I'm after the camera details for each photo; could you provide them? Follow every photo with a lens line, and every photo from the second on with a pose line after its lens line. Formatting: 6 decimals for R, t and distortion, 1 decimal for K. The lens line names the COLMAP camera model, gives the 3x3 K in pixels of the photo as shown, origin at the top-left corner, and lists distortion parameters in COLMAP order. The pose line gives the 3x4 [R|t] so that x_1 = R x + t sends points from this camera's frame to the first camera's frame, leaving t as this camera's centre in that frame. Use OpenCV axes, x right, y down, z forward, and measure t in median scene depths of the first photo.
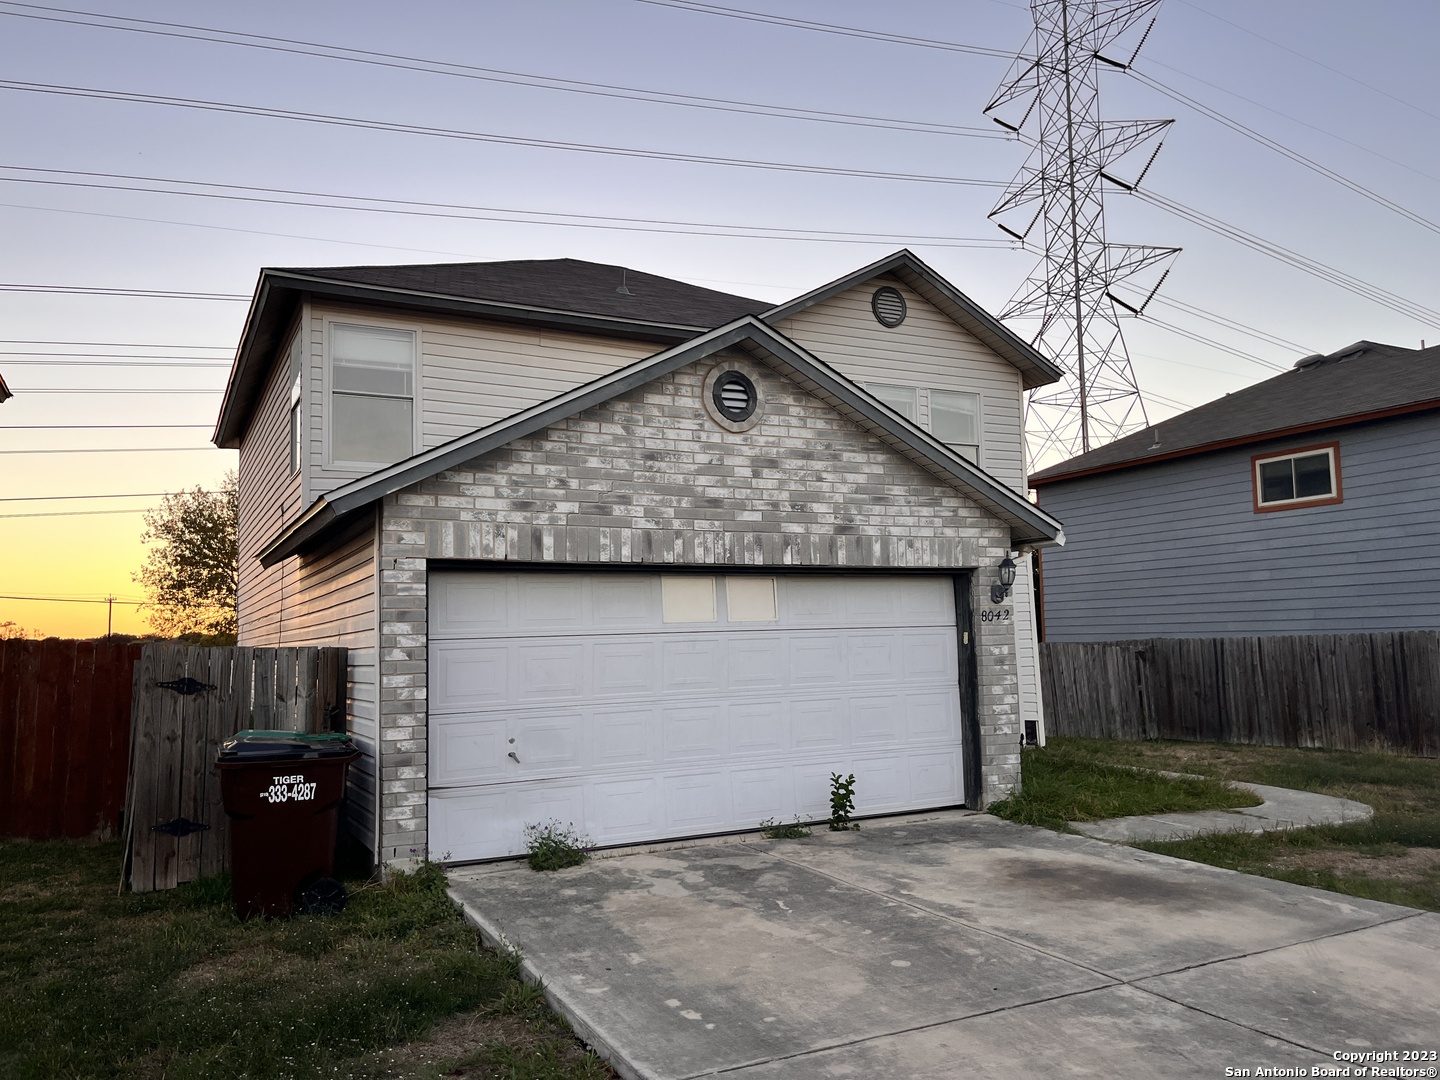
lens RADIAL K [[1087.3, 0, 712.8], [0, 1087.3, 539.1], [0, 0, 1]] dist [0.054240, -0.081684]
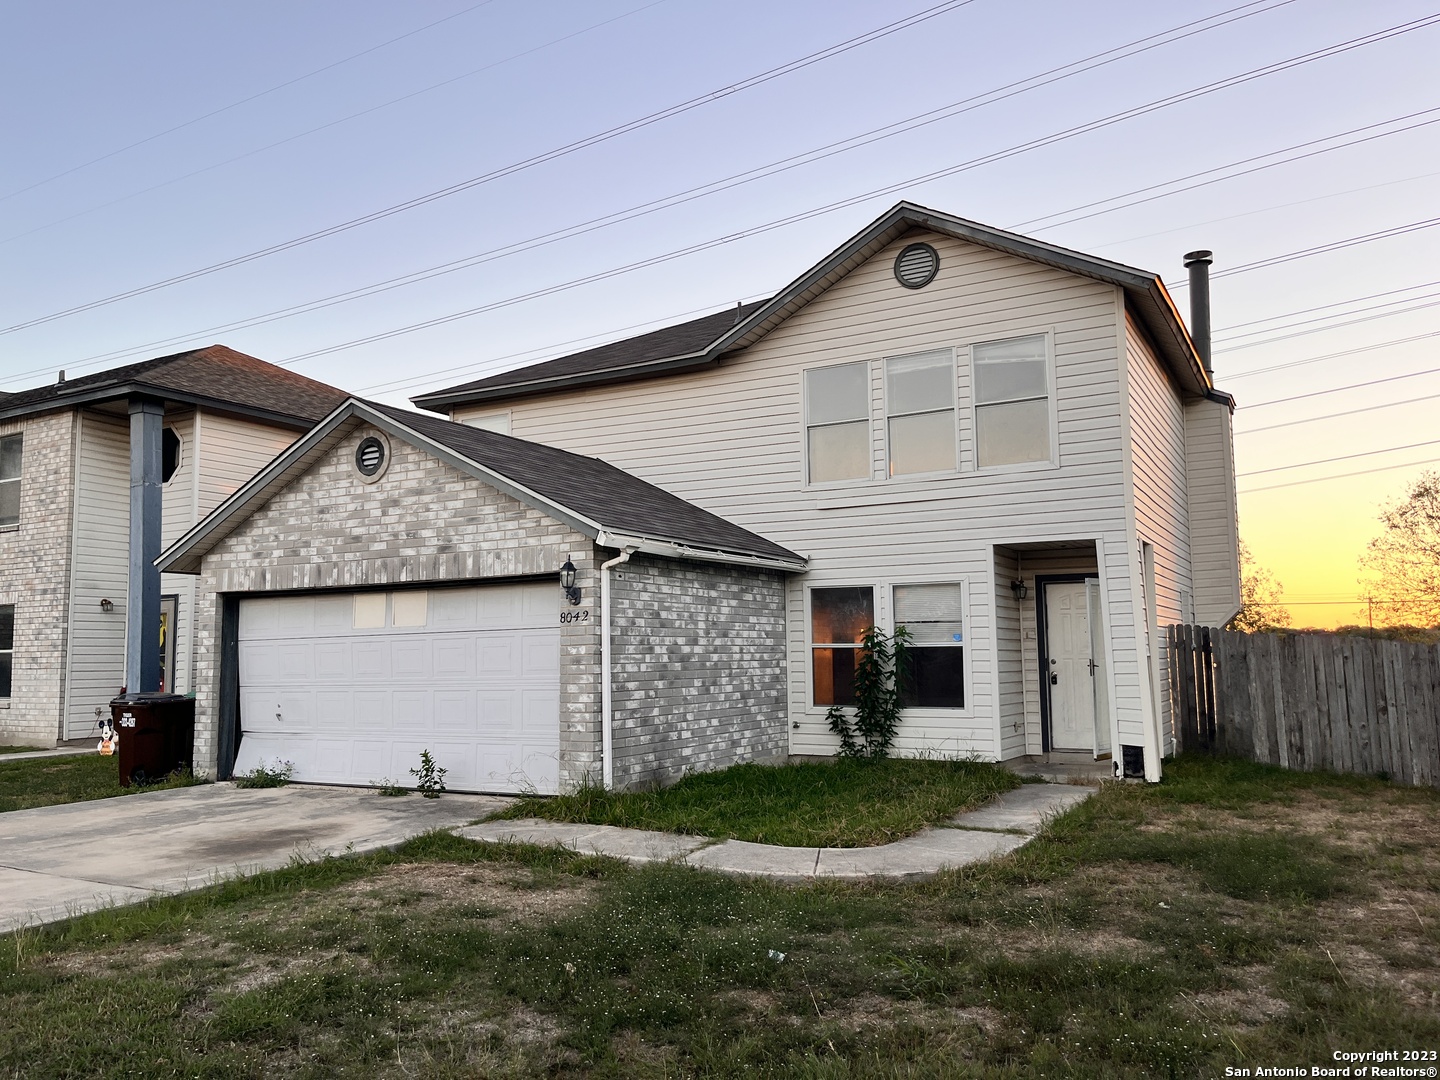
lens RADIAL K [[1087.3, 0, 716.8], [0, 1087.3, 539.7], [0, 0, 1]] dist [0.054240, -0.081684]
pose [[0.555685, -0.073913, -0.828101, 1.343754], [0.078598, 0.996250, -0.036180, 0.050324], [0.827670, -0.044983, 0.559410, 0.602763]]
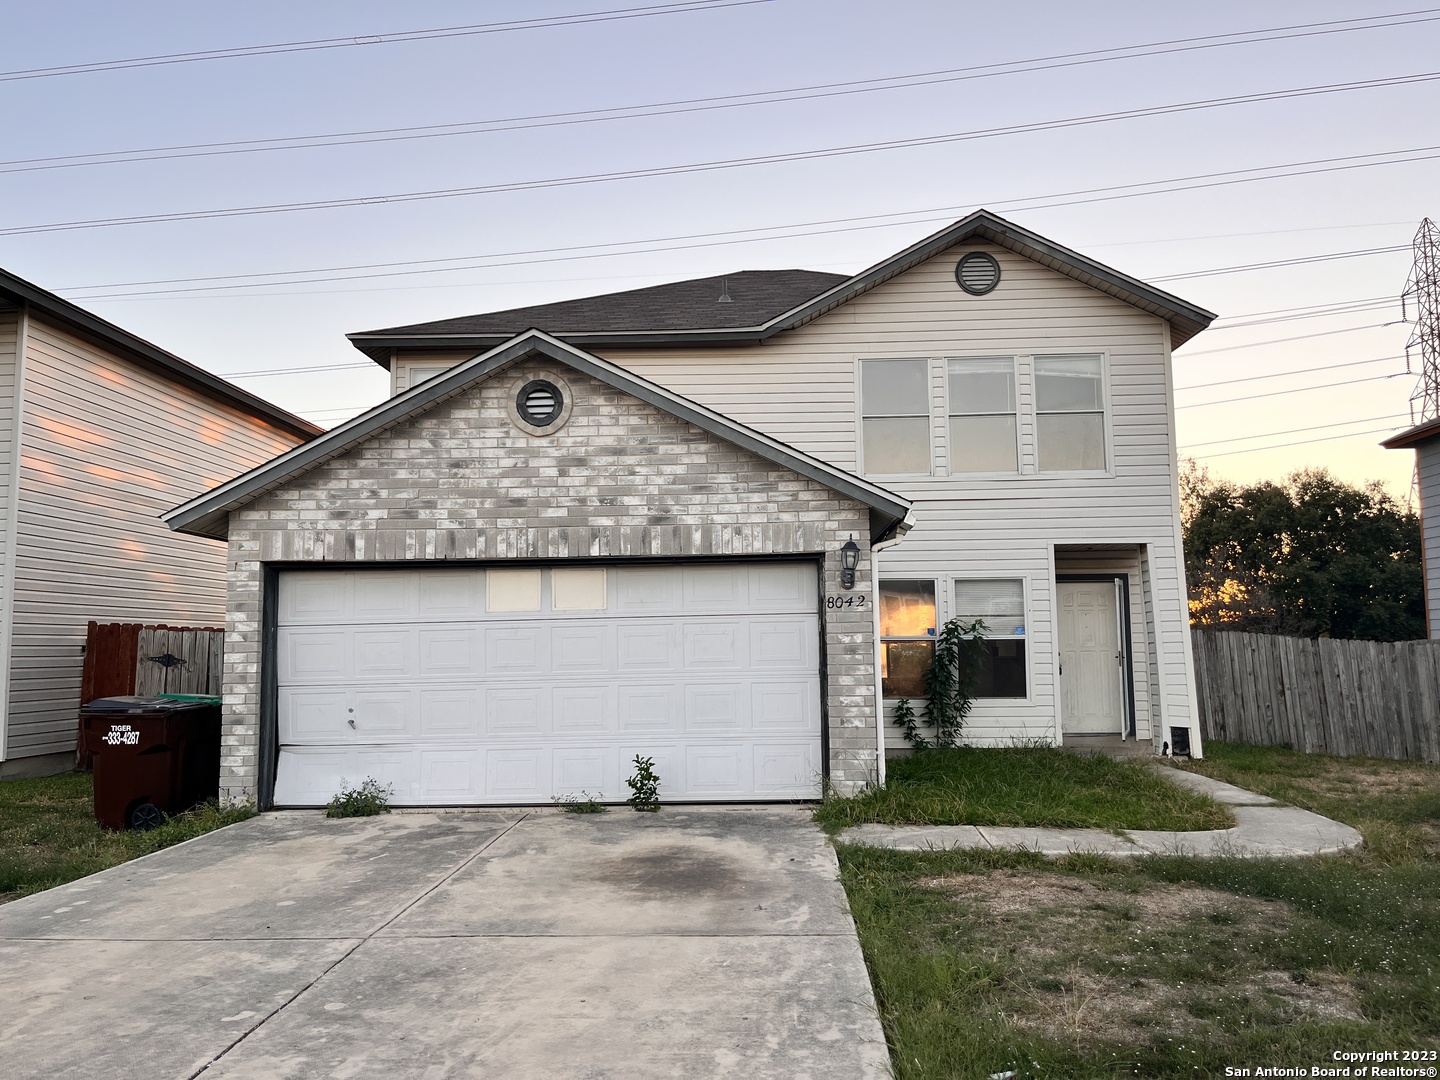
lens RADIAL K [[1087.3, 0, 722.6], [0, 1087.3, 534.7], [0, 0, 1]] dist [0.054240, -0.081684]
pose [[0.871498, -0.042073, -0.488592, 0.706580], [0.040475, 0.999085, -0.013838, 0.022626], [0.488727, -0.007716, 0.872403, 0.138168]]
